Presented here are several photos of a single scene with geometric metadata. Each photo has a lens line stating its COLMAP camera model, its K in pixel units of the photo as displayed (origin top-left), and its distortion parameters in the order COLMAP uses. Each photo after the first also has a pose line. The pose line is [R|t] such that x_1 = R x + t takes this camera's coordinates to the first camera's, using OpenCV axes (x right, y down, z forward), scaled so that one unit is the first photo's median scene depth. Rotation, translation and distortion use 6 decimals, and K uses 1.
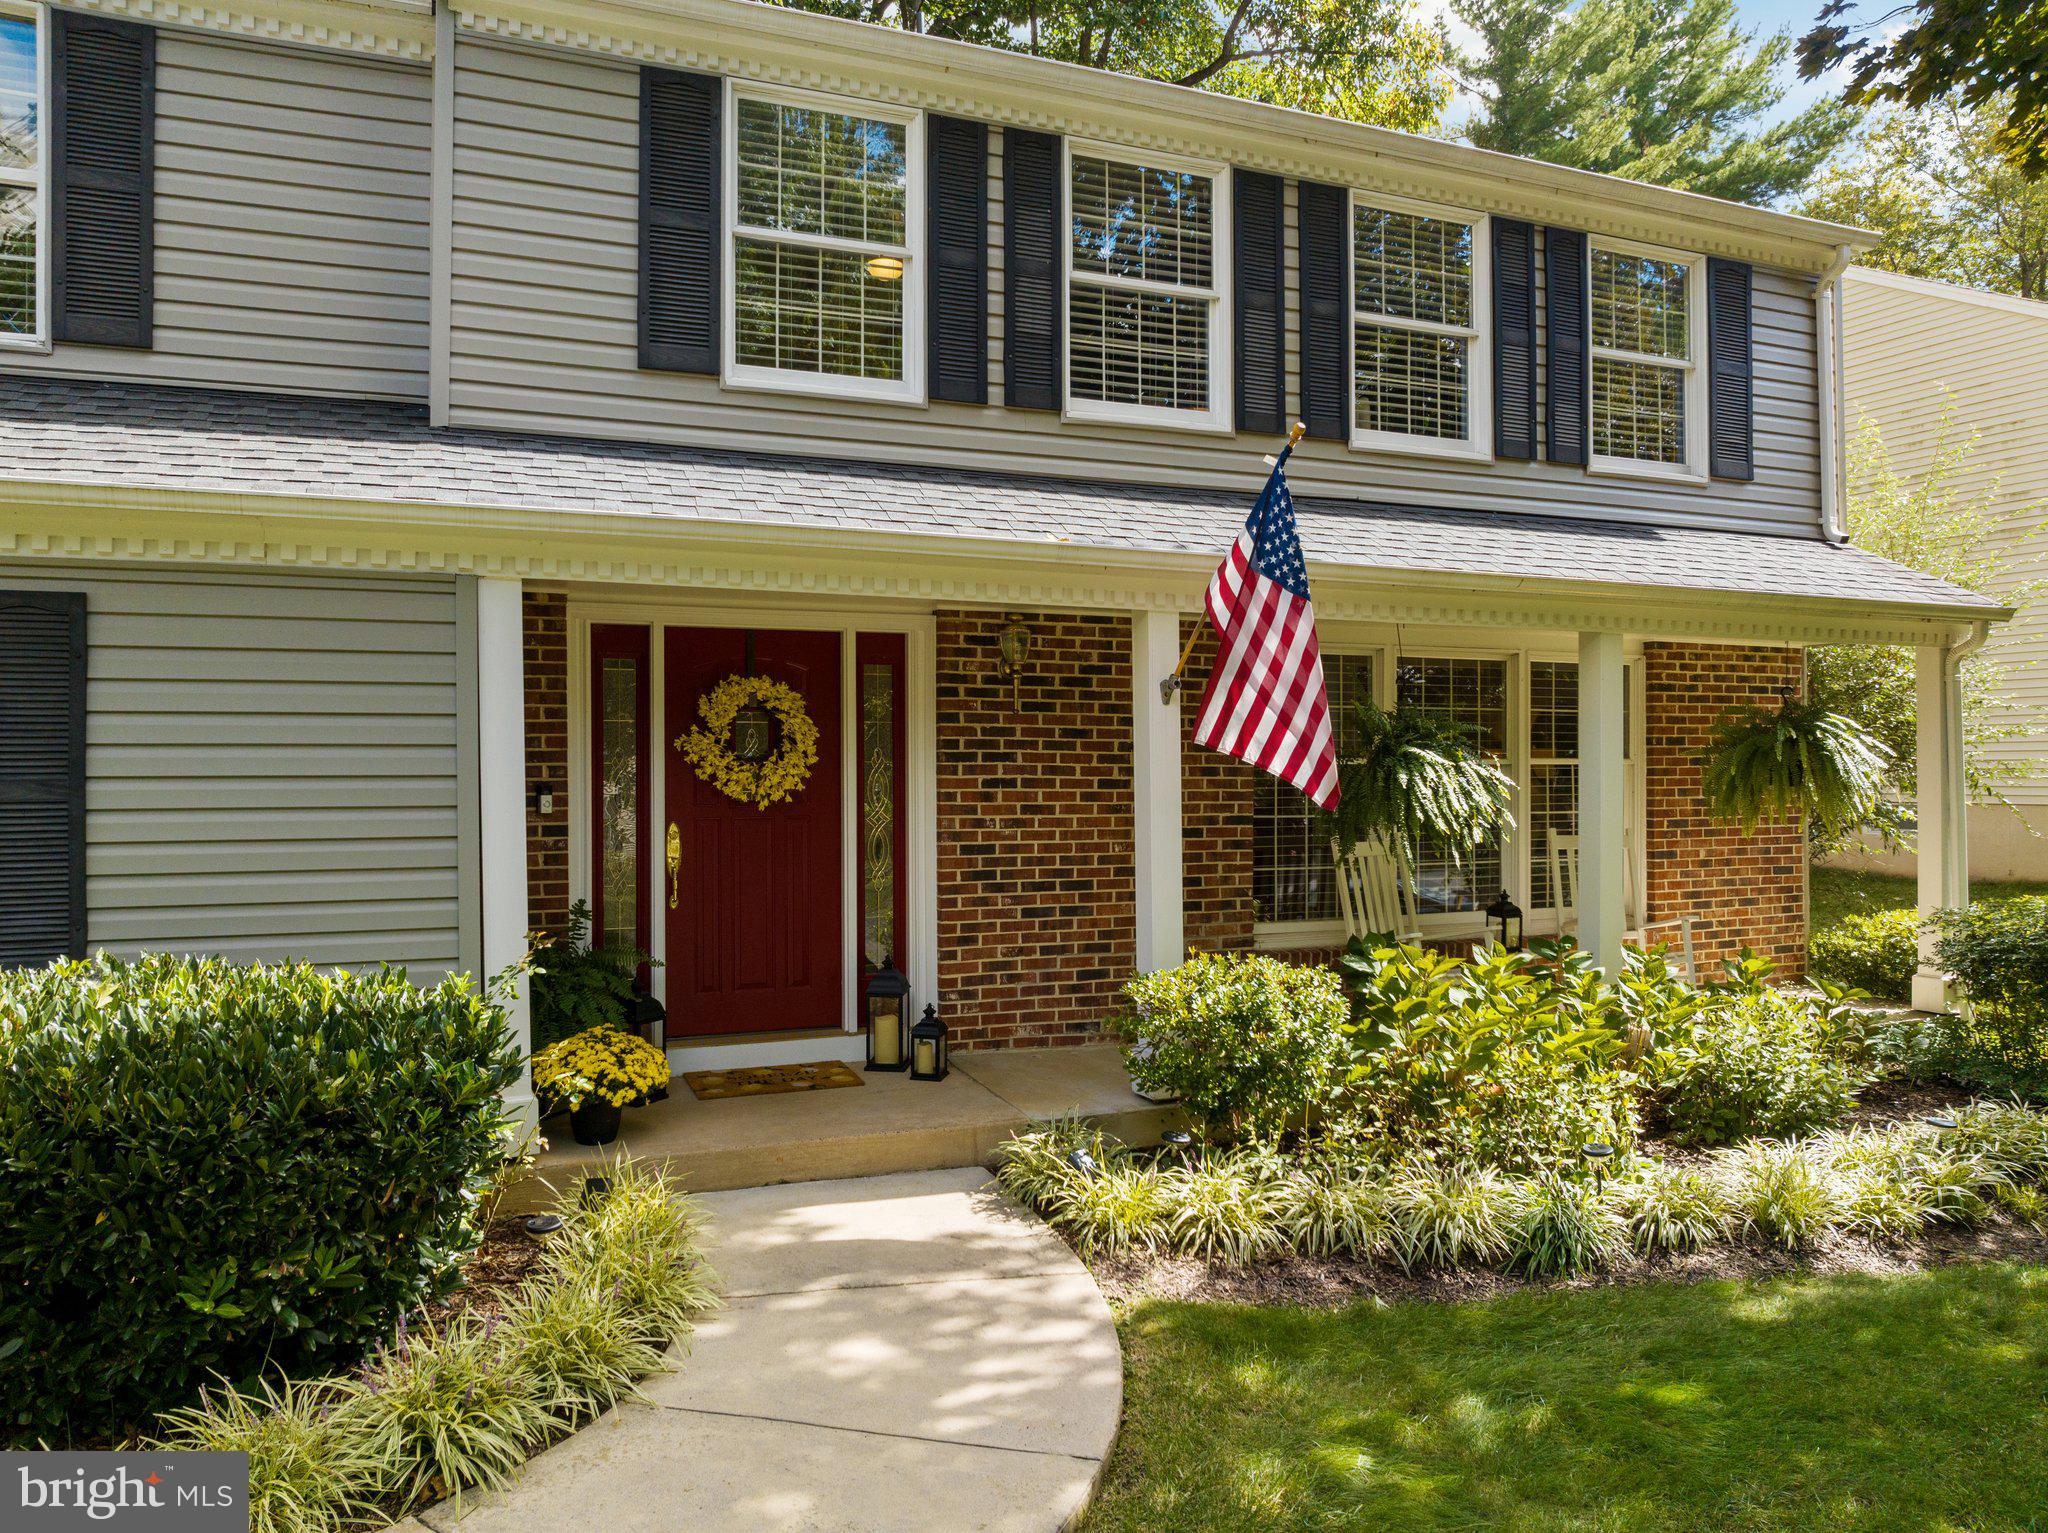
lens RADIAL K [[1449.5, 0, 1024.0], [0, 1449.5, 766.5], [0, 0, 1]] dist [-0.028402, -0.002058]
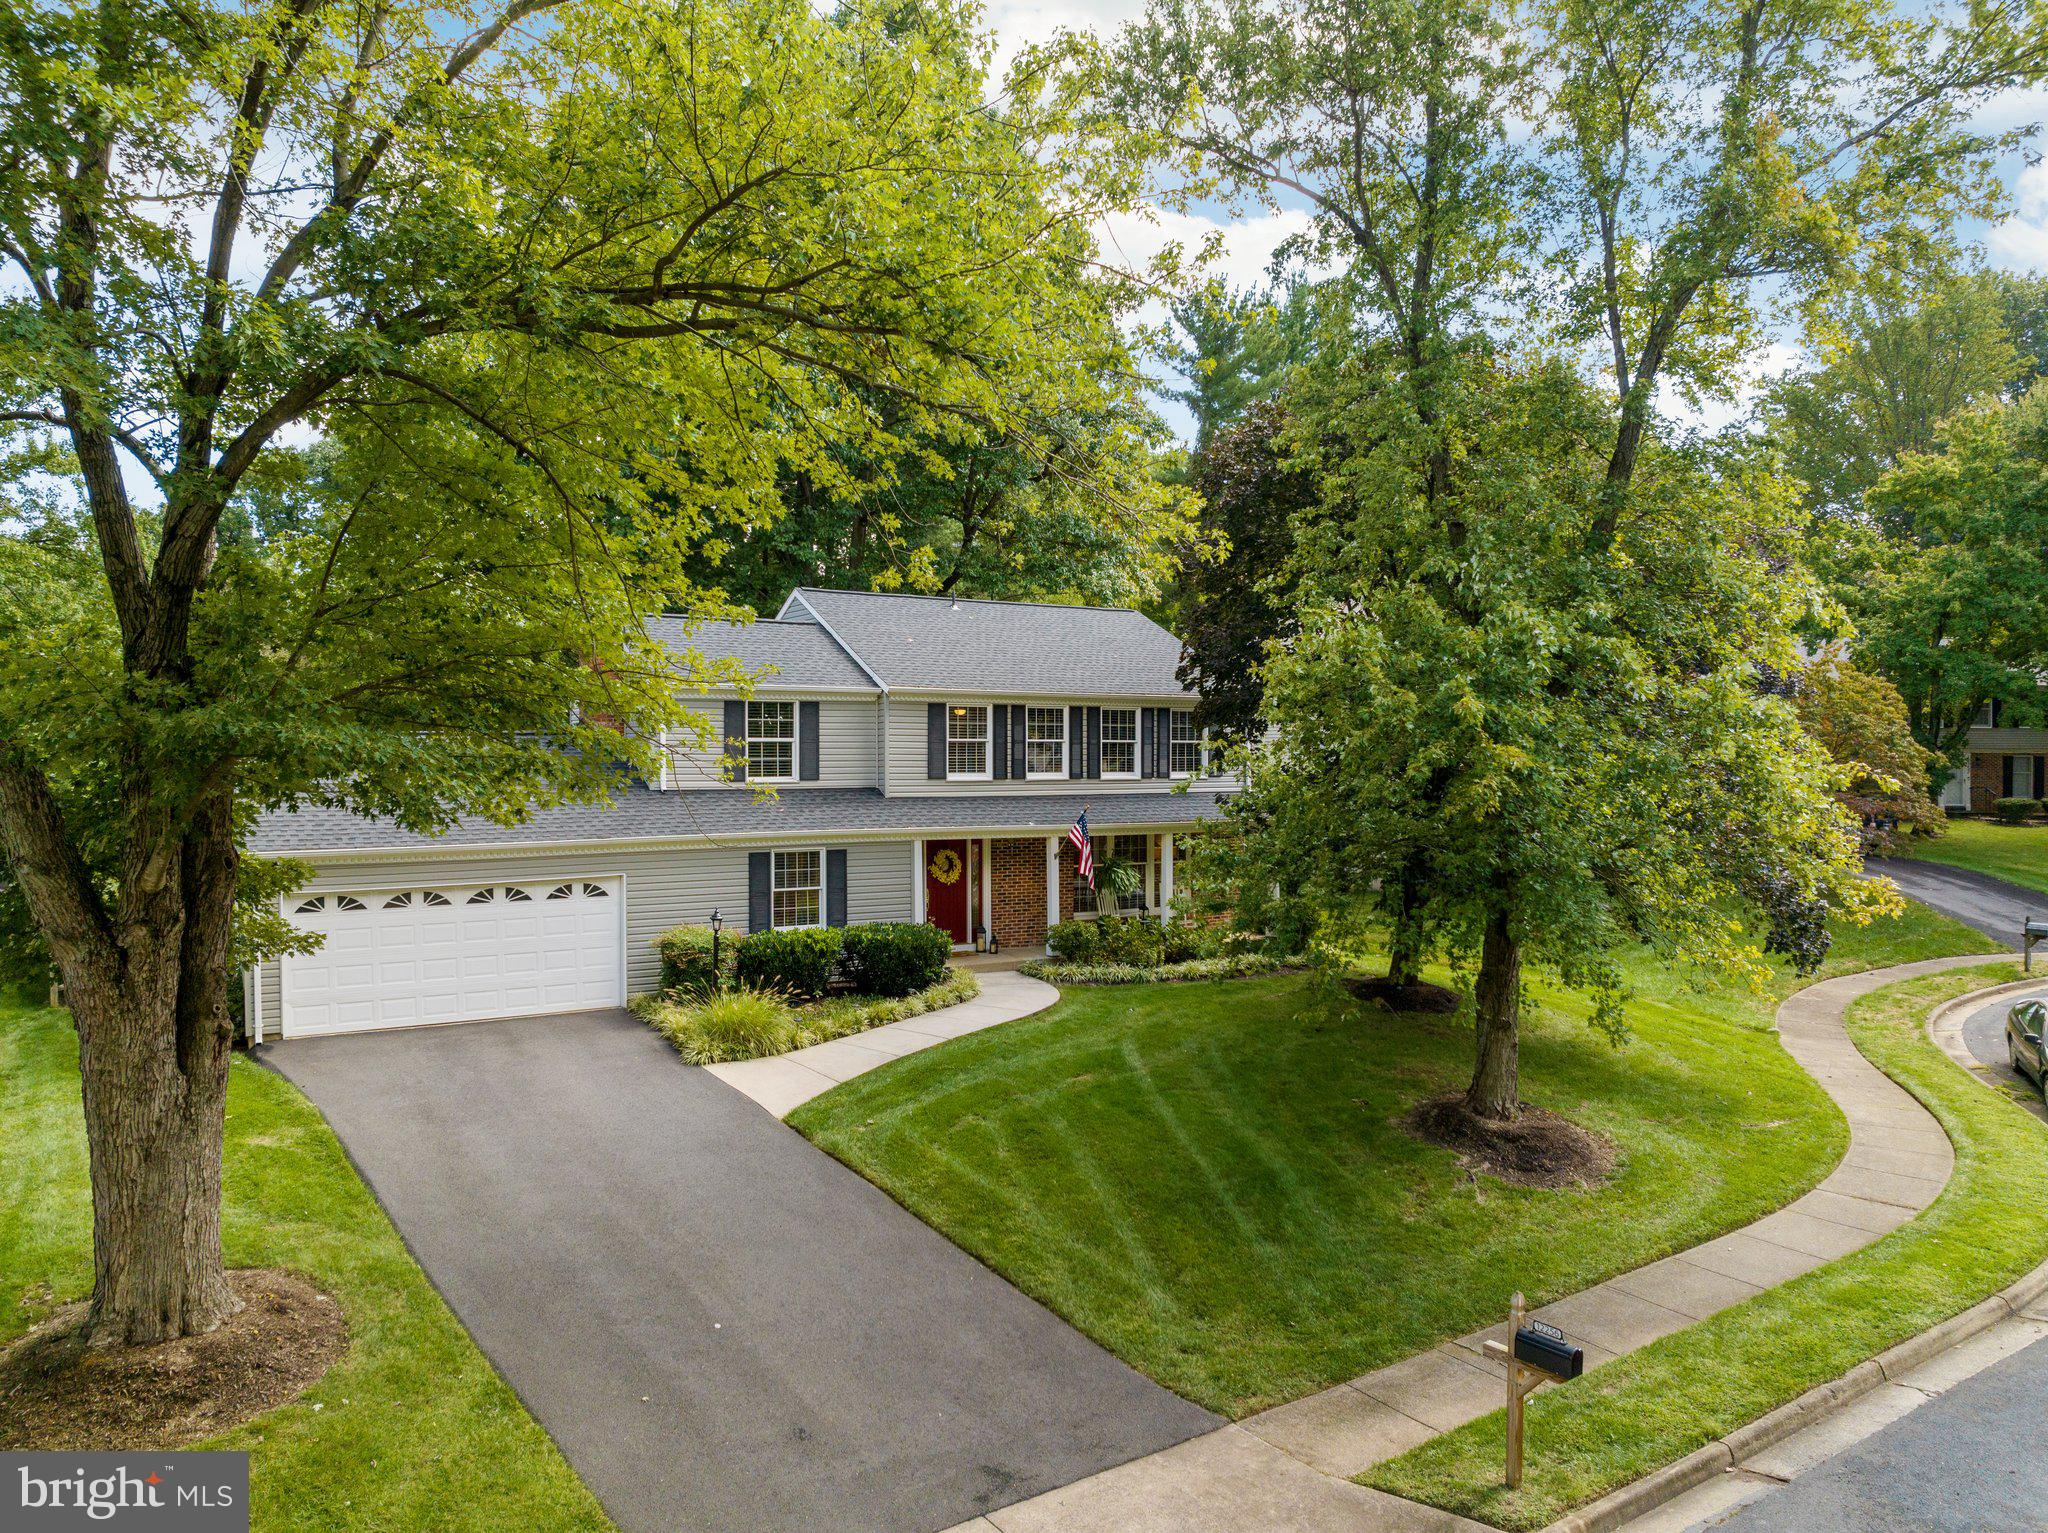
lens RADIAL K [[1449.5, 0, 1024.0], [0, 1449.5, 766.5], [0, 0, 1]] dist [-0.028402, -0.002058]
pose [[0.987339, 0.001346, 0.158621, -0.607352], [-0.001999, 0.999990, 0.003959, -0.305725], [-0.158614, -0.004226, 0.987332, -2.871838]]
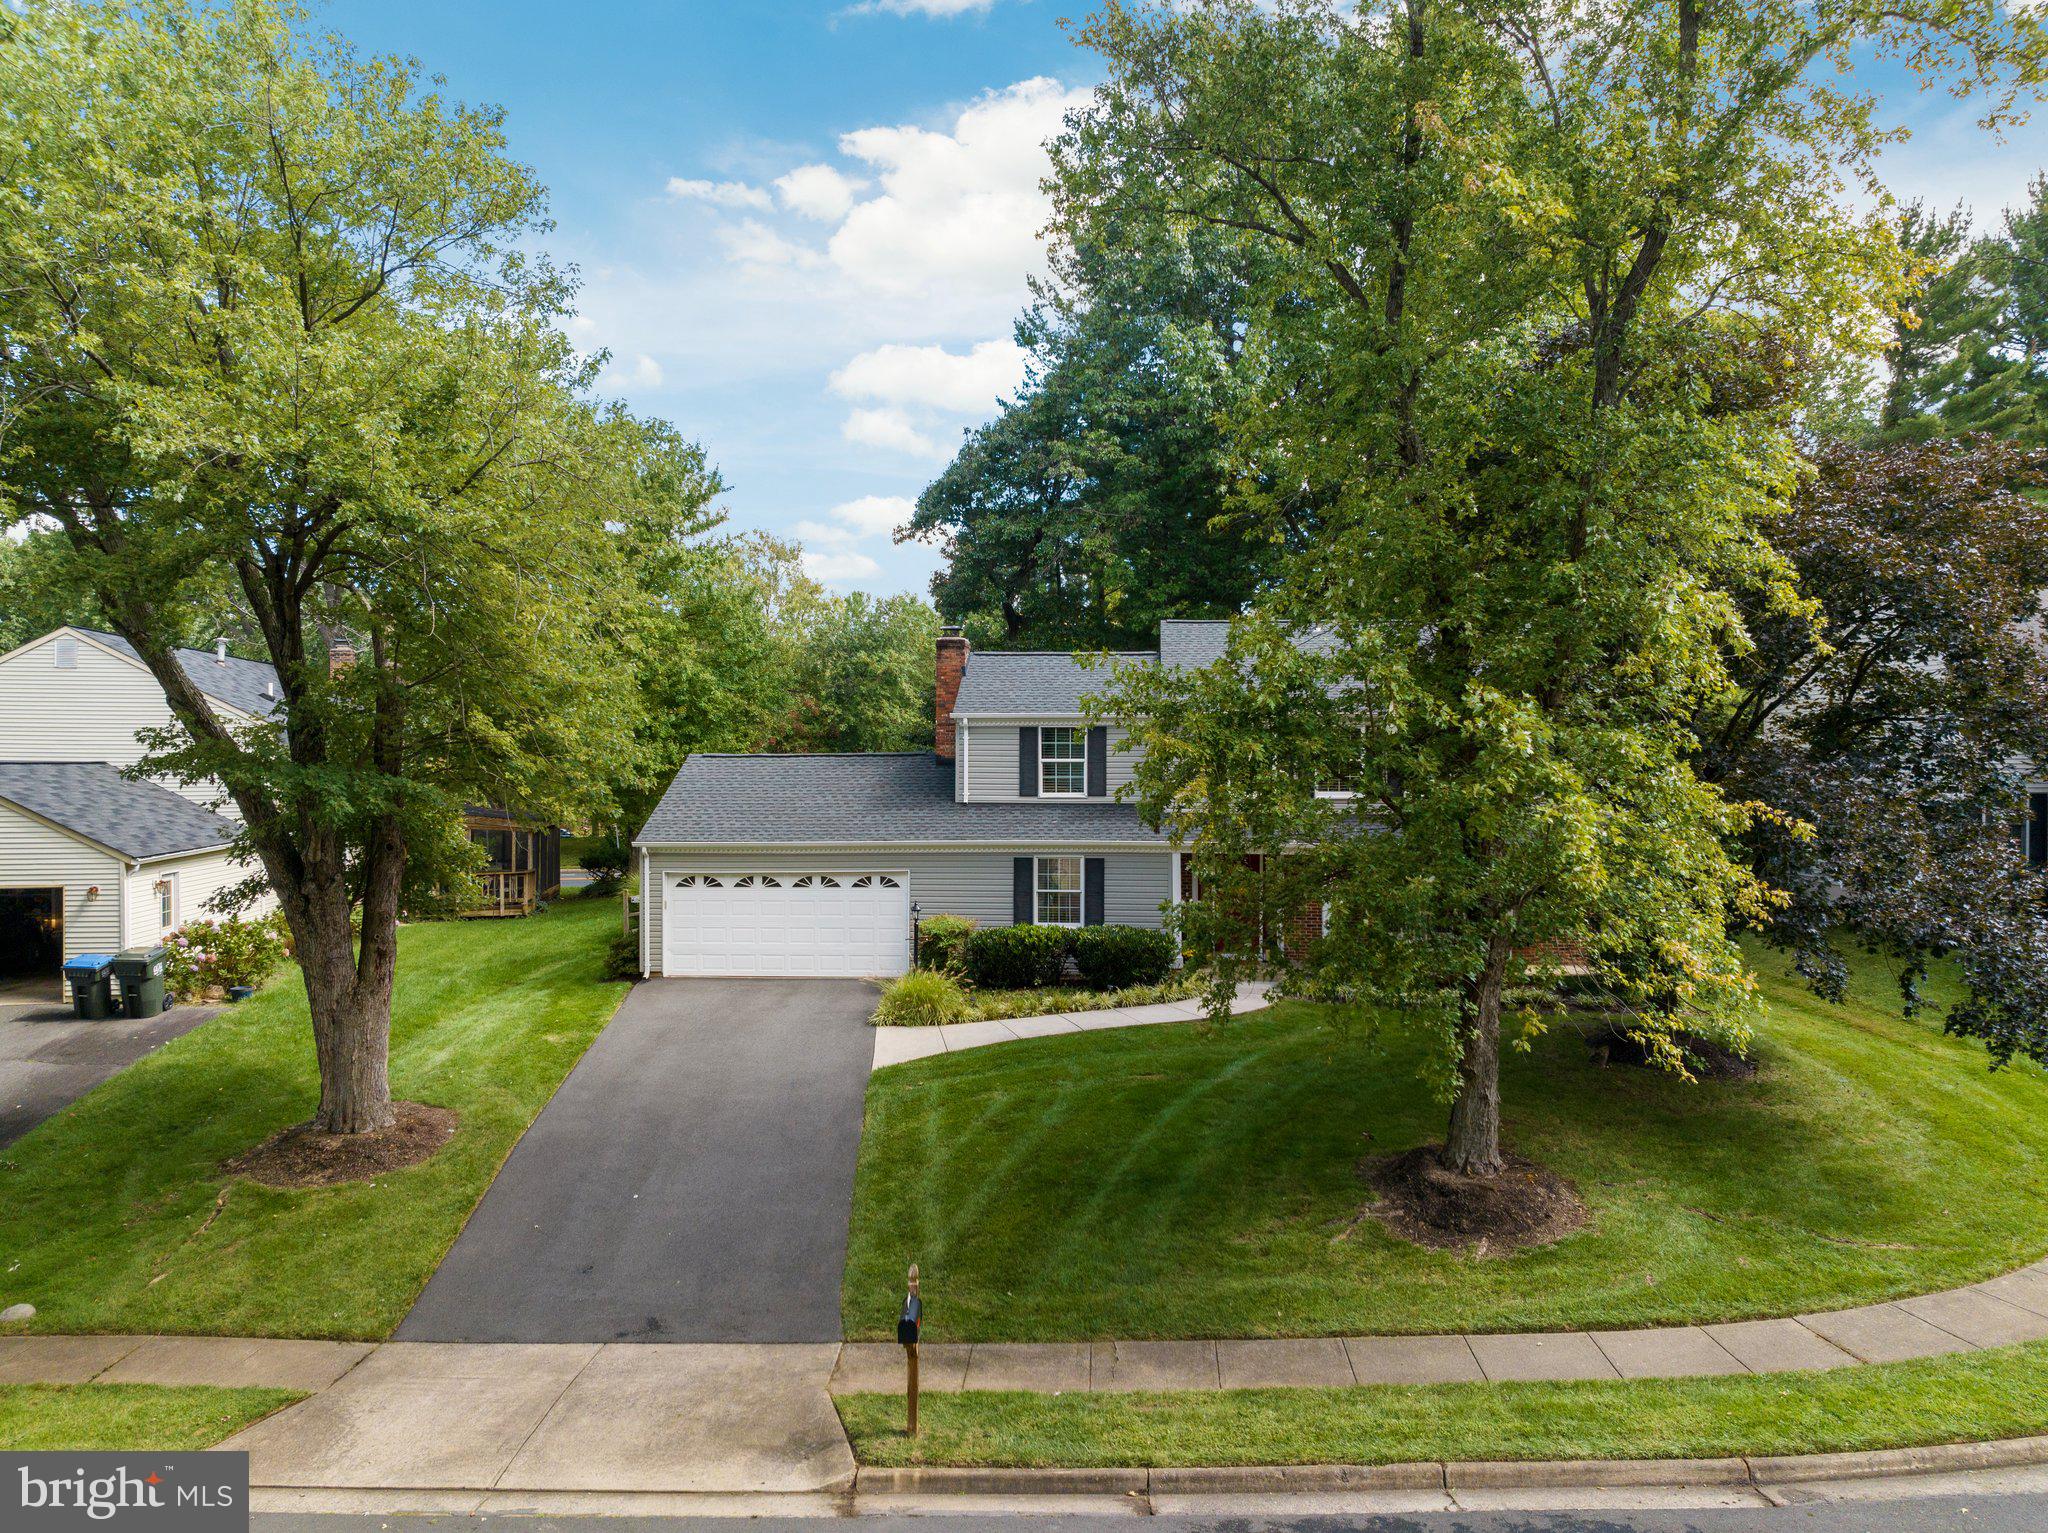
lens RADIAL K [[1439.6, 0, 1024.0], [0, 1439.6, 766.5], [0, 0, 1]] dist [-0.033171, -0.006787]
pose [[0.891689, 0.006802, -0.452598, 1.132453], [-0.005413, 0.999976, 0.004365, -0.357117], [0.452617, -0.001442, 0.891704, -2.936845]]
